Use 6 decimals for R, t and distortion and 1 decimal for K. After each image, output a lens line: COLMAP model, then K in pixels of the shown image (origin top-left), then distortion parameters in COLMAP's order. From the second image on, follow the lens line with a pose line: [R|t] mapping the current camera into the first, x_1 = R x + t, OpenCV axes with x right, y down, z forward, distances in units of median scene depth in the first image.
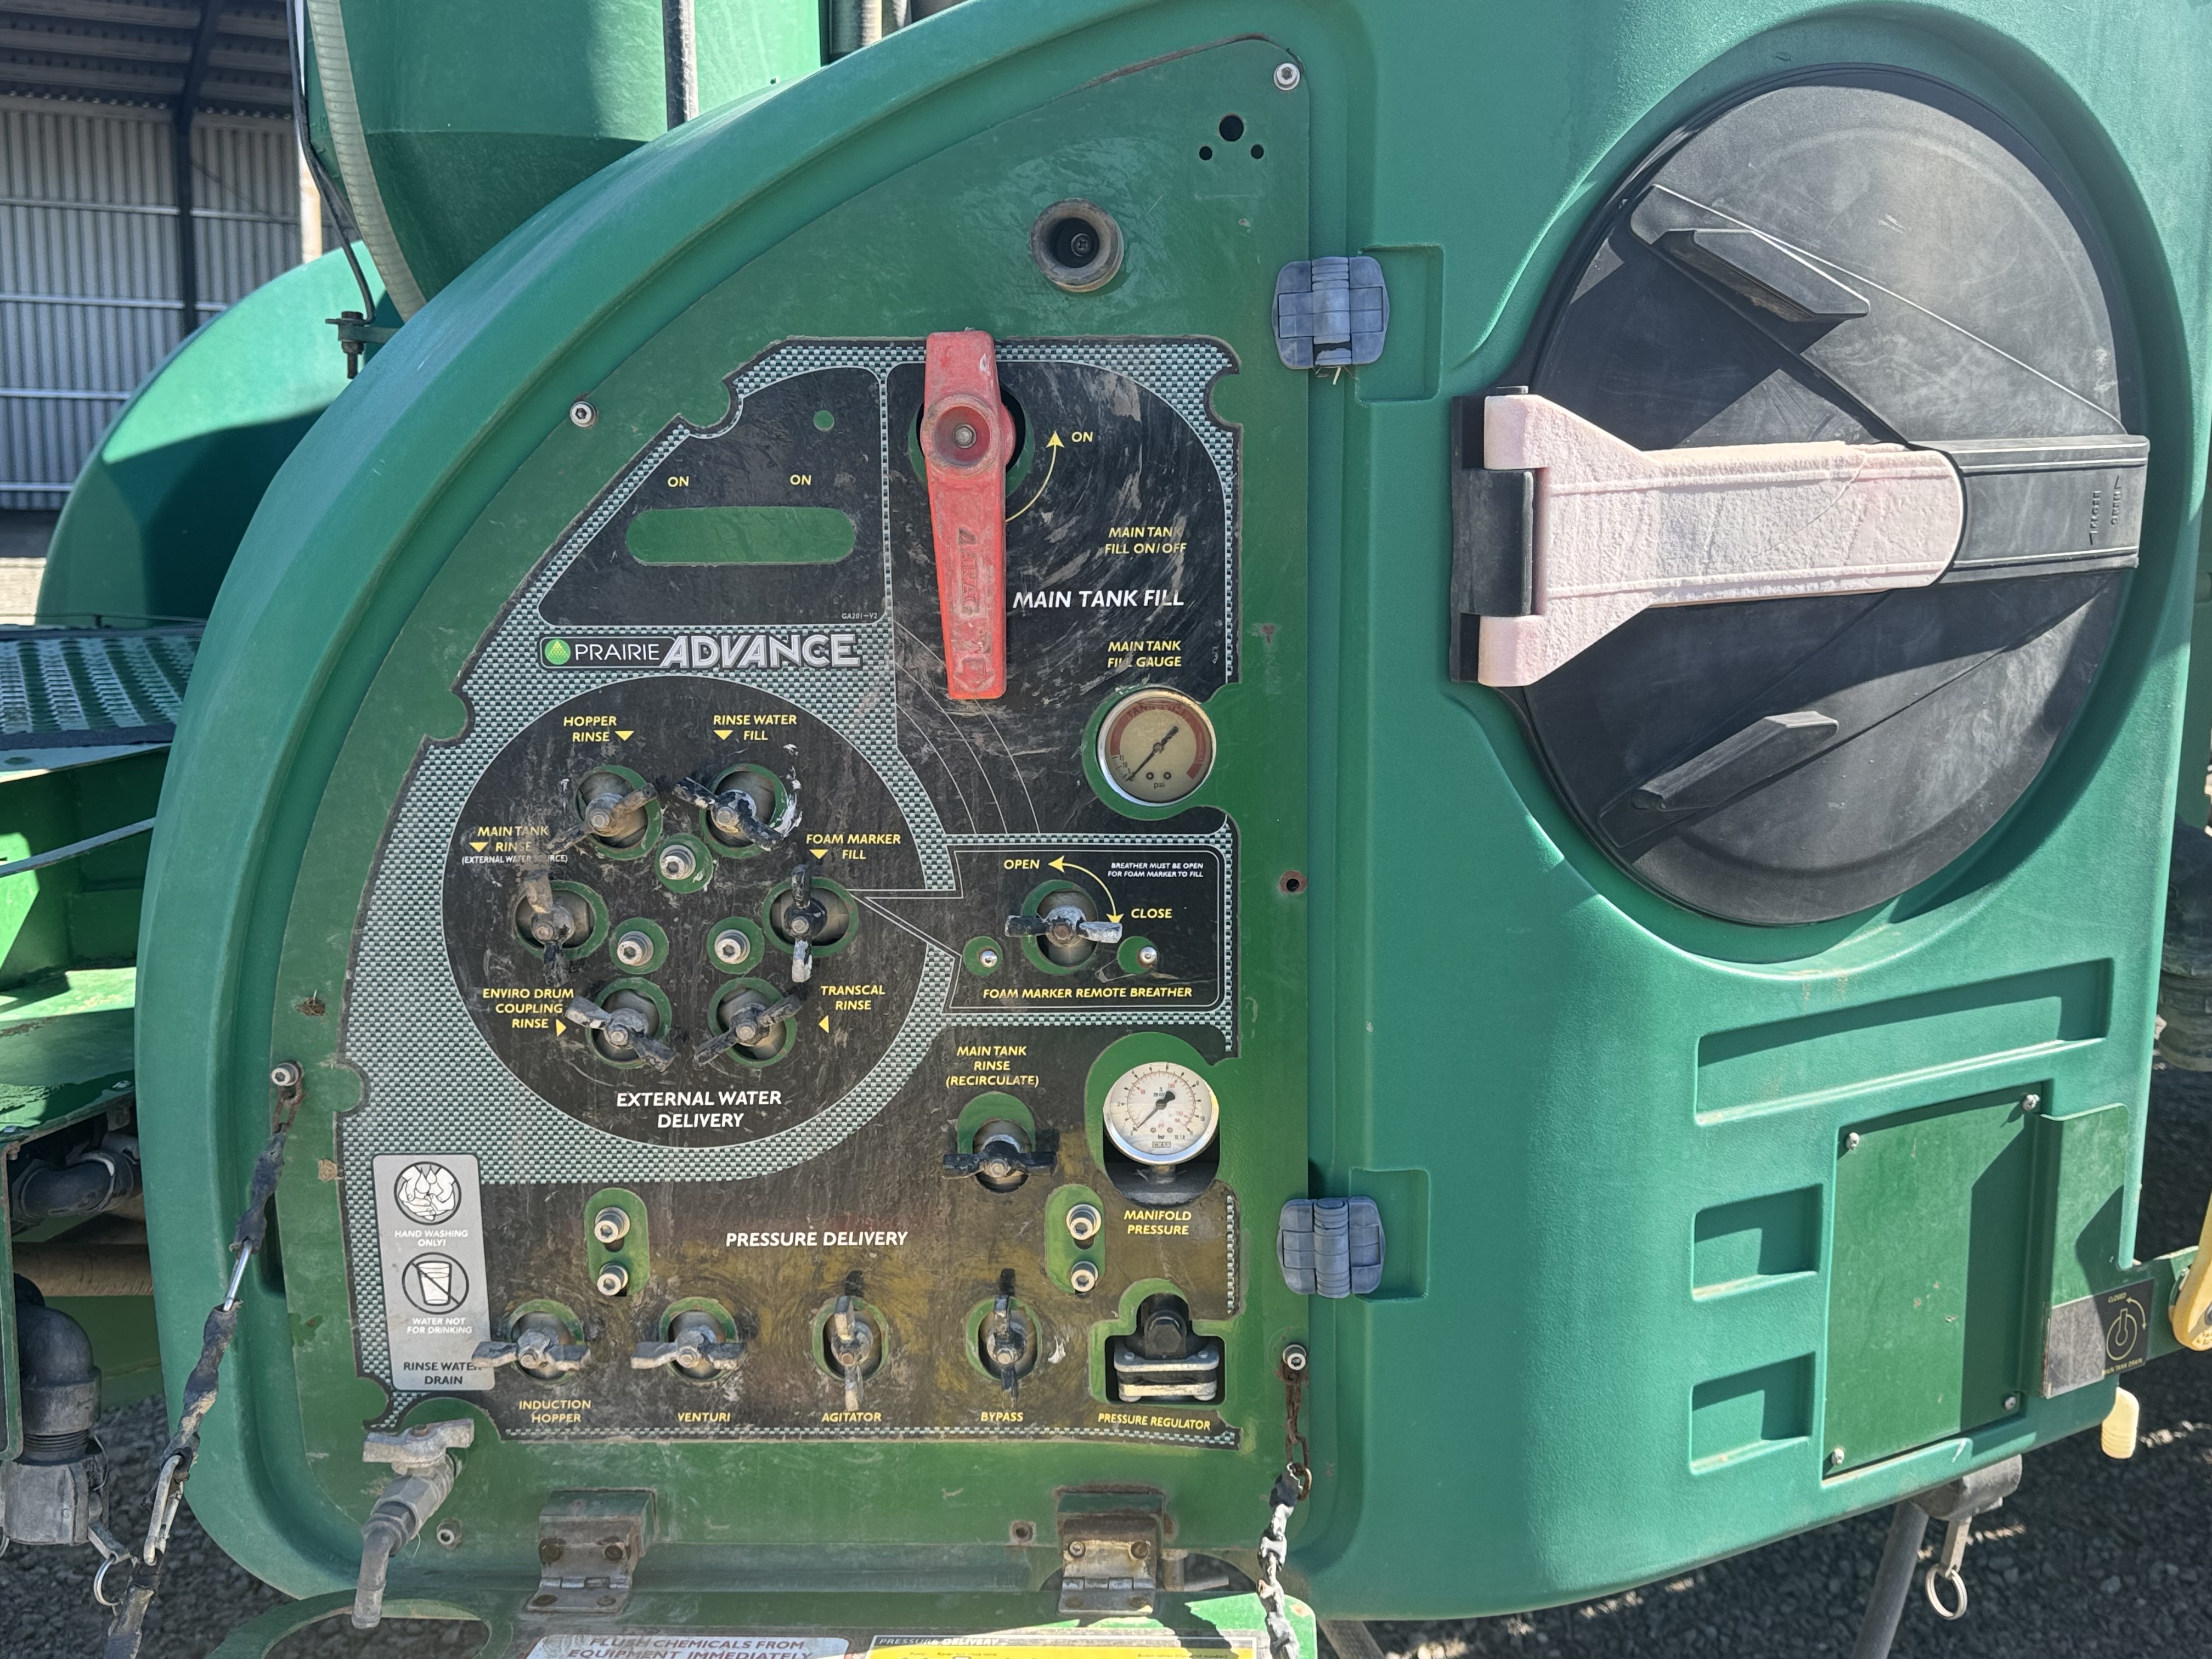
lens RADIAL K [[2084.4, 0, 1106.0], [0, 2084.4, 829.5], [0, 0, 1]] dist [0.197263, -0.371626]
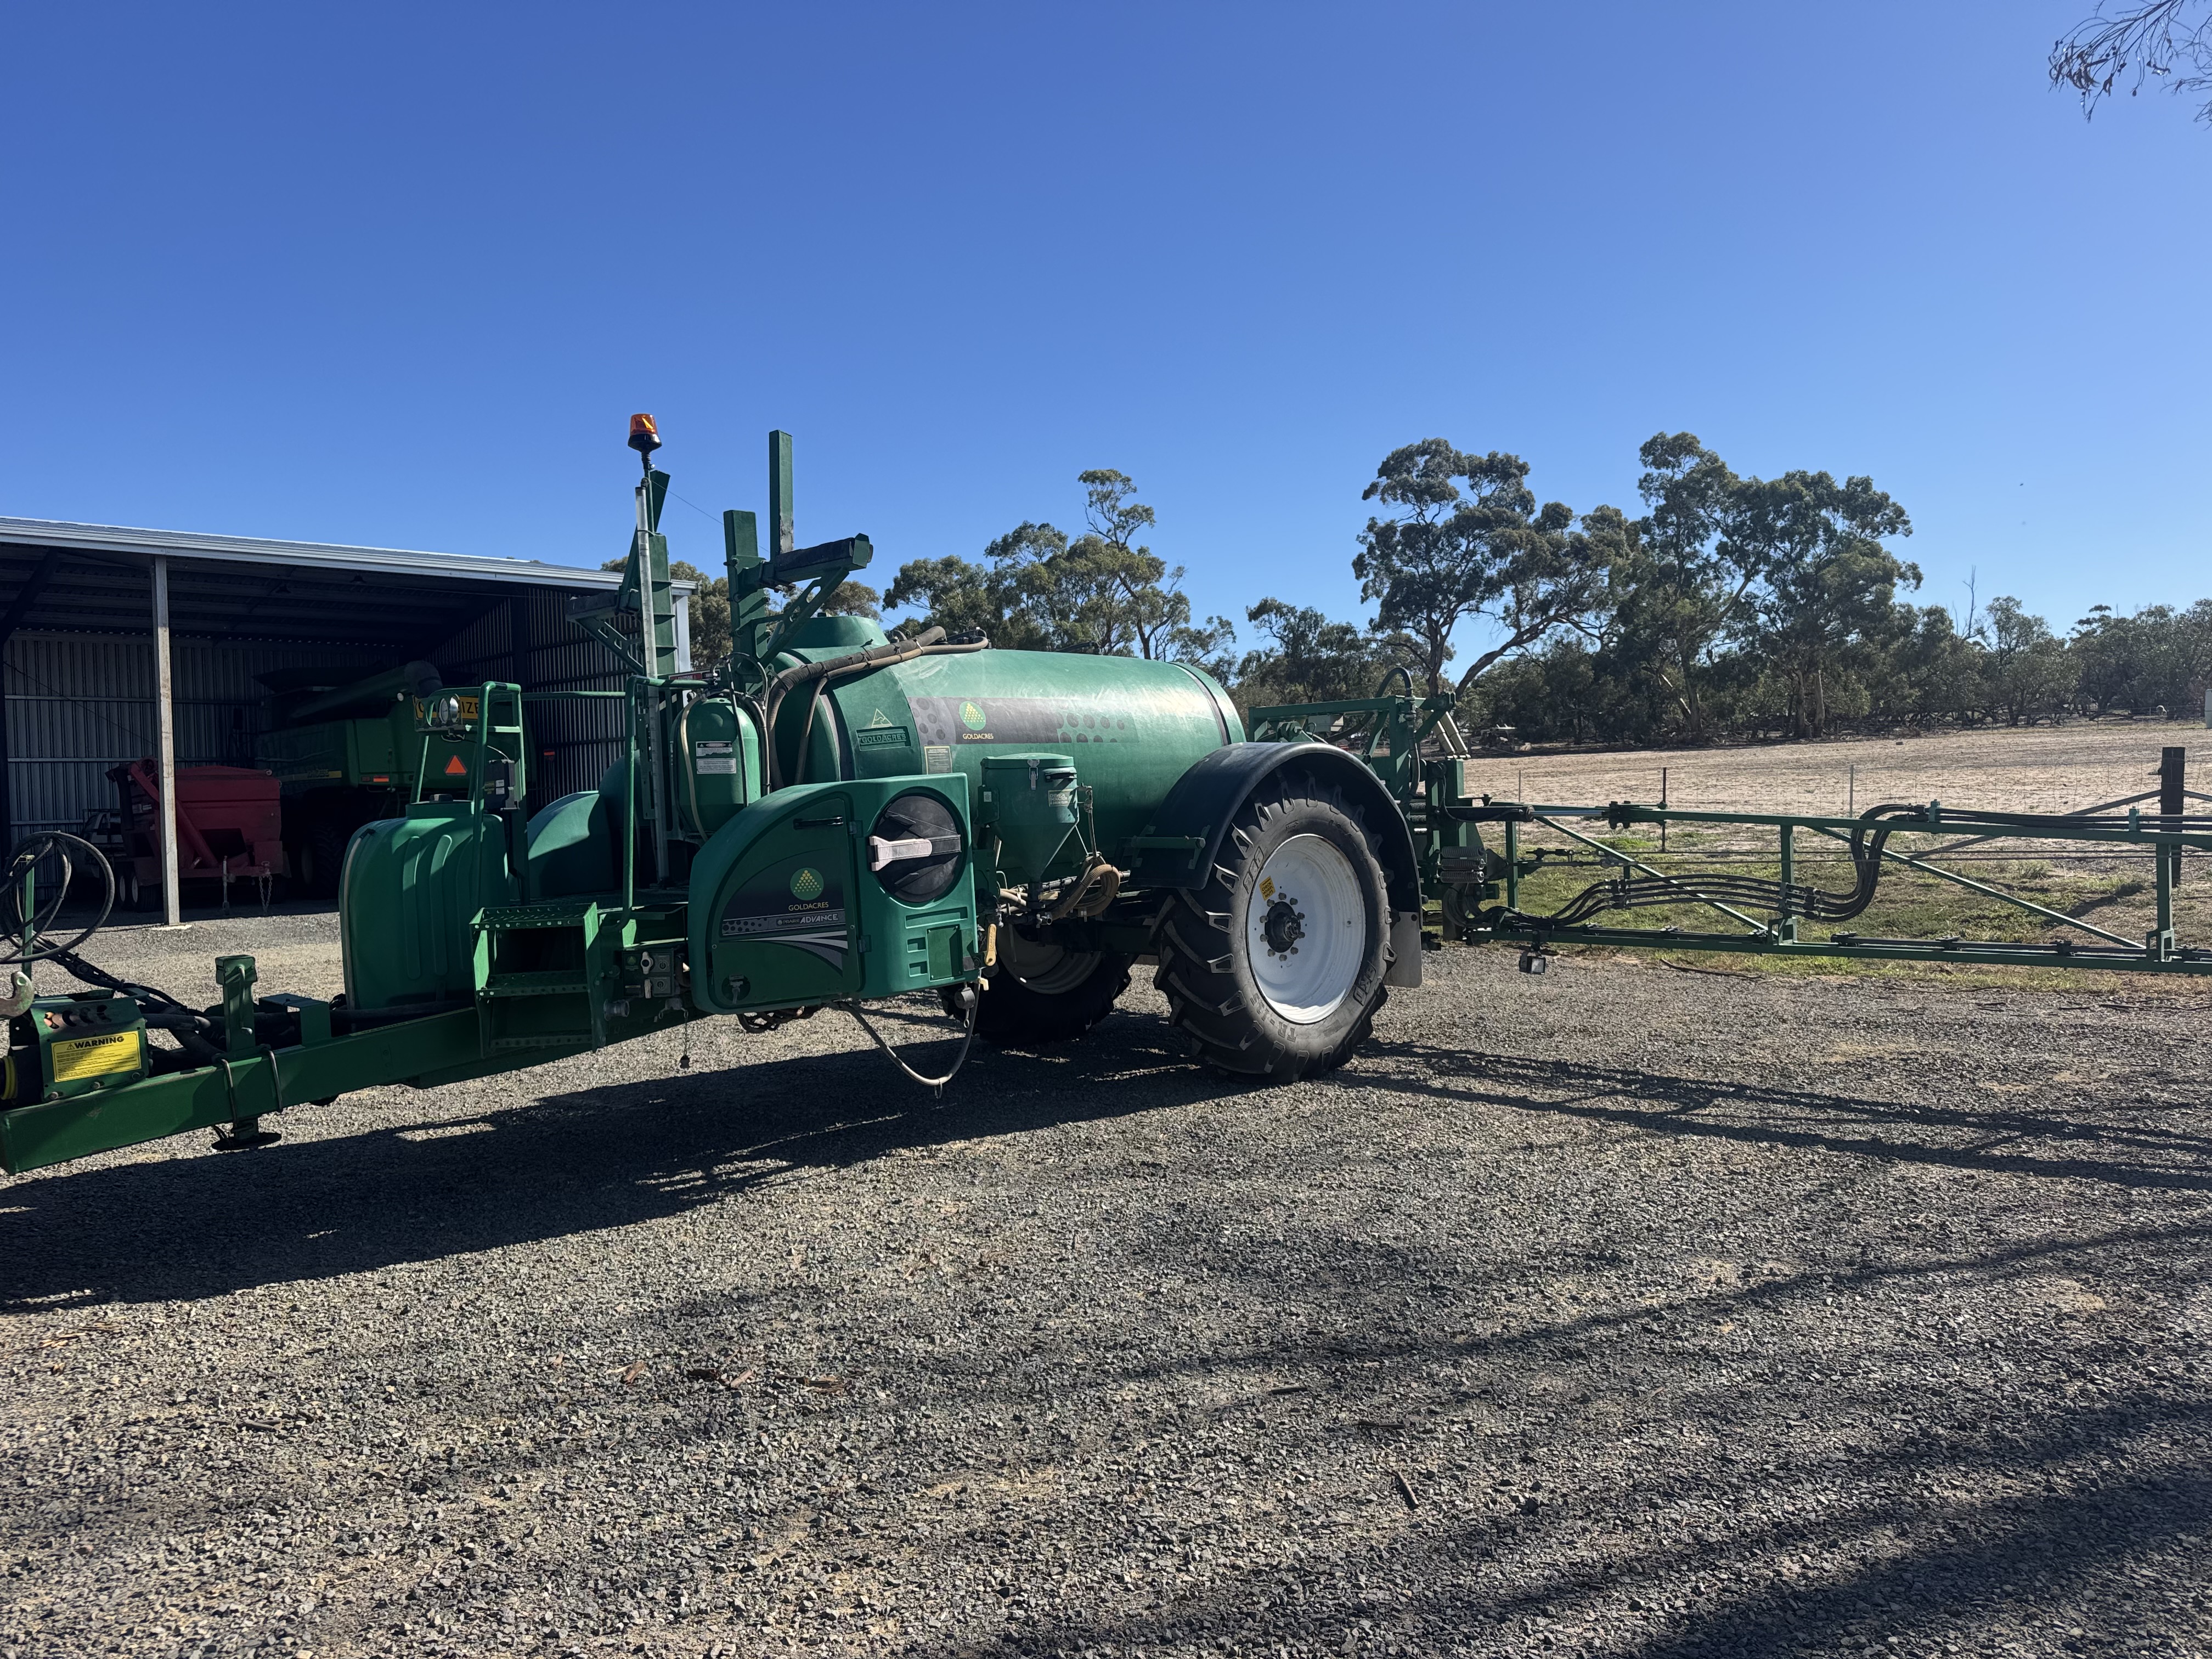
lens RADIAL K [[1541.4, 0, 1104.1], [0, 1541.4, 814.5], [0, 0, 1]] dist [0.069889, -0.096475]
pose [[0.954861, -0.060210, 0.290888, -0.613684], [0.107301, 0.983037, -0.148745, 0.624268], [-0.276997, 0.173243, 0.945124, -4.389142]]
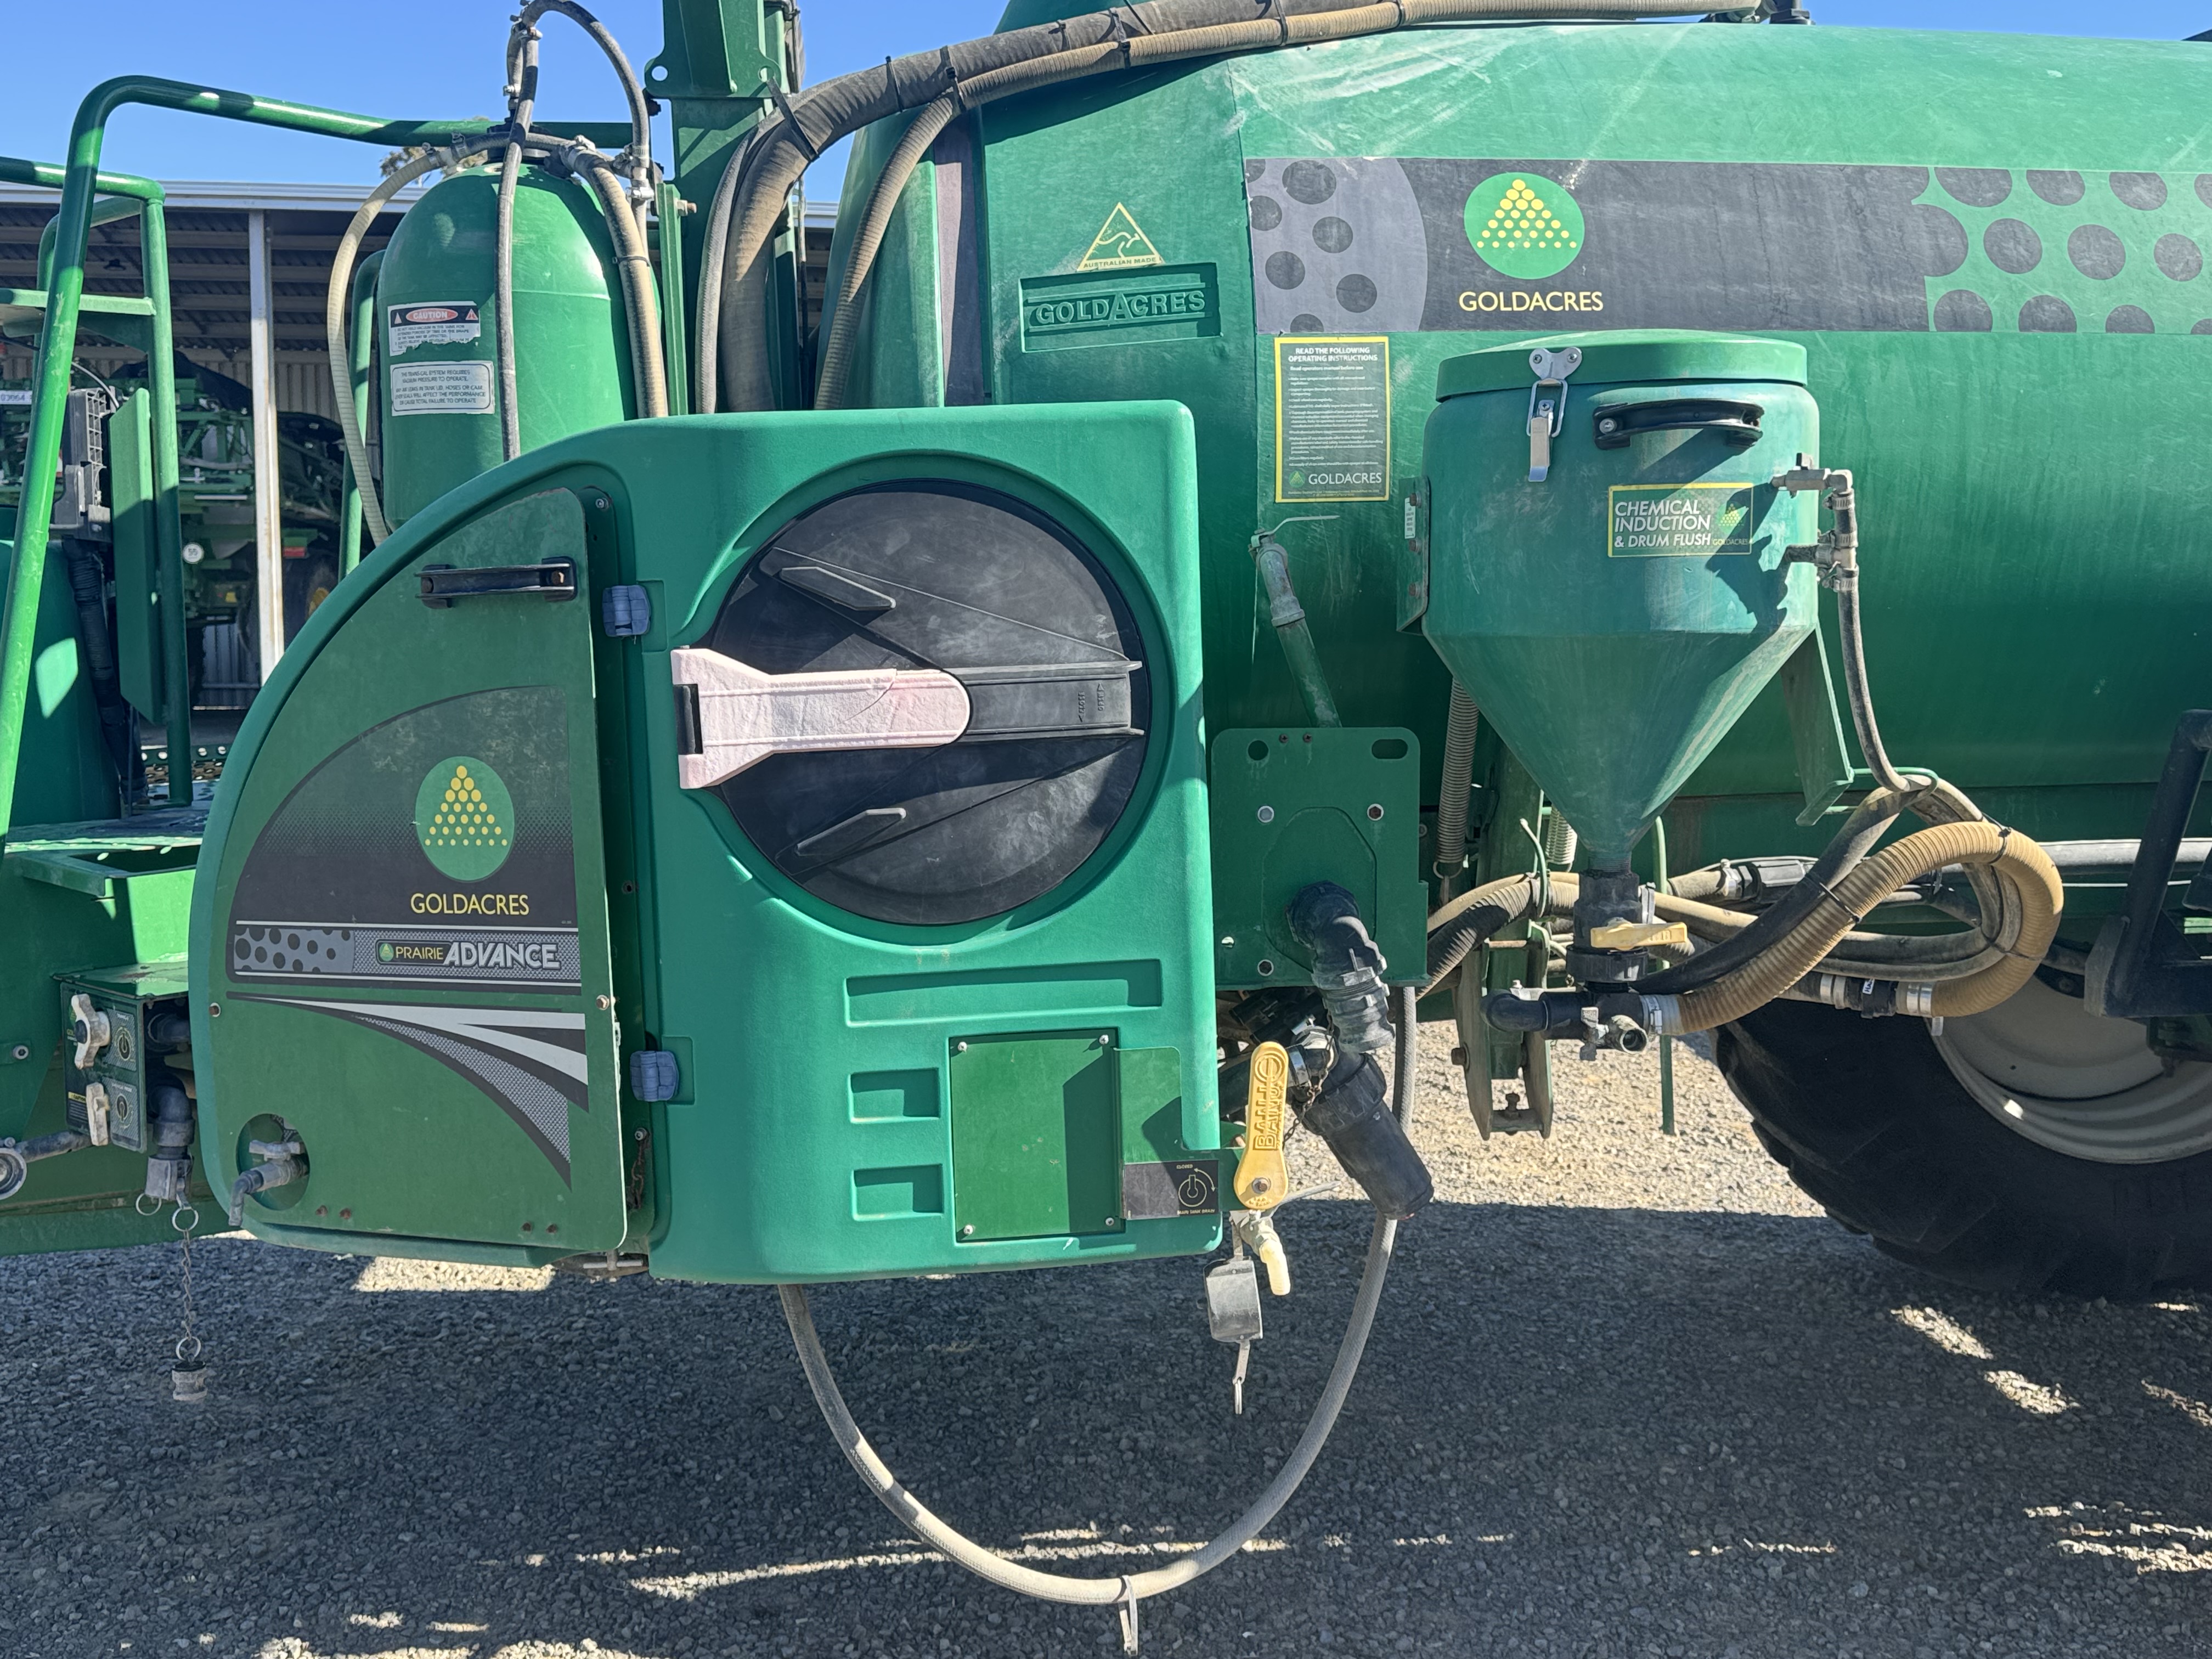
lens RADIAL K [[2084.4, 0, 1106.0], [0, 2084.4, 829.5], [0, 0, 1]] dist [0.197263, -0.371626]
pose [[0.931016, 0.013800, -0.364717, 1.148747], [-0.044591, 0.996100, -0.076139, 0.094721], [0.362244, 0.087150, 0.928000, -0.649692]]
